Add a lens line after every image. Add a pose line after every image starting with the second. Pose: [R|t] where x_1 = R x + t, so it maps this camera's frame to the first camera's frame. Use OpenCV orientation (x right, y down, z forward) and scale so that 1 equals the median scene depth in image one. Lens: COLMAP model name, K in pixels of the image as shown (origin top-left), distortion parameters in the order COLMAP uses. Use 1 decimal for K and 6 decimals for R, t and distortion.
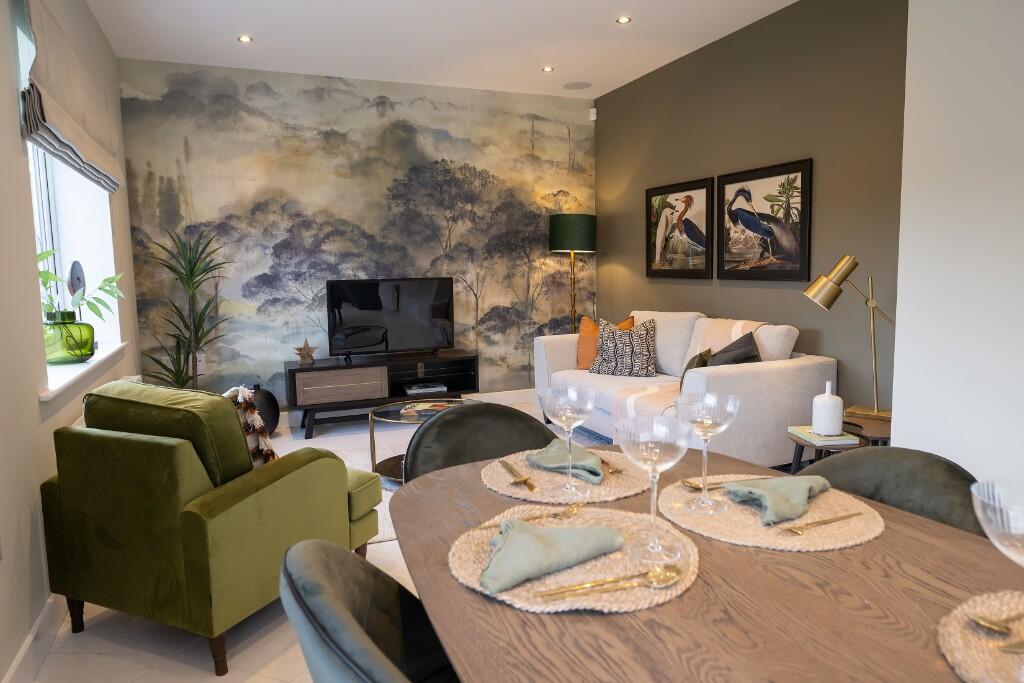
lens RADIAL K [[677.8, 0, 514.1], [0, 677.8, 338.2], [0, 0, 1]] dist [0.005269, 0.000245]
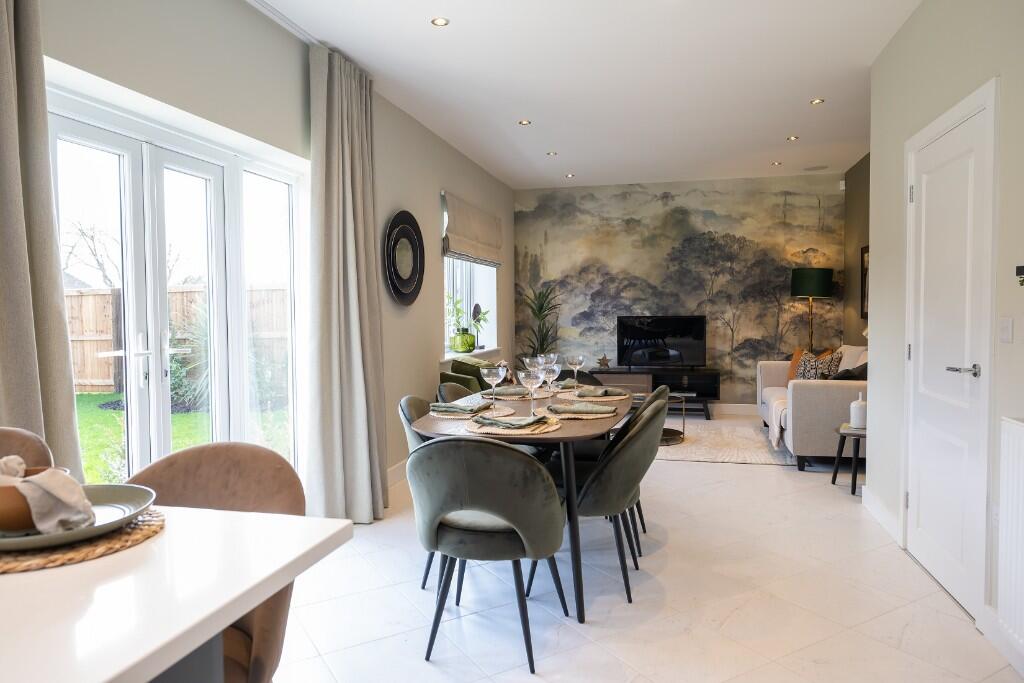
lens RADIAL K [[677.8, 0, 511.7], [0, 677.8, 341.1], [0, 0, 1]] dist [0.005269, 0.000245]
pose [[0.805812, 0.040586, -0.590779, 0.409679], [-0.069914, 0.997191, -0.026855, 0.027474], [0.588030, 0.062944, 0.806386, -0.354710]]
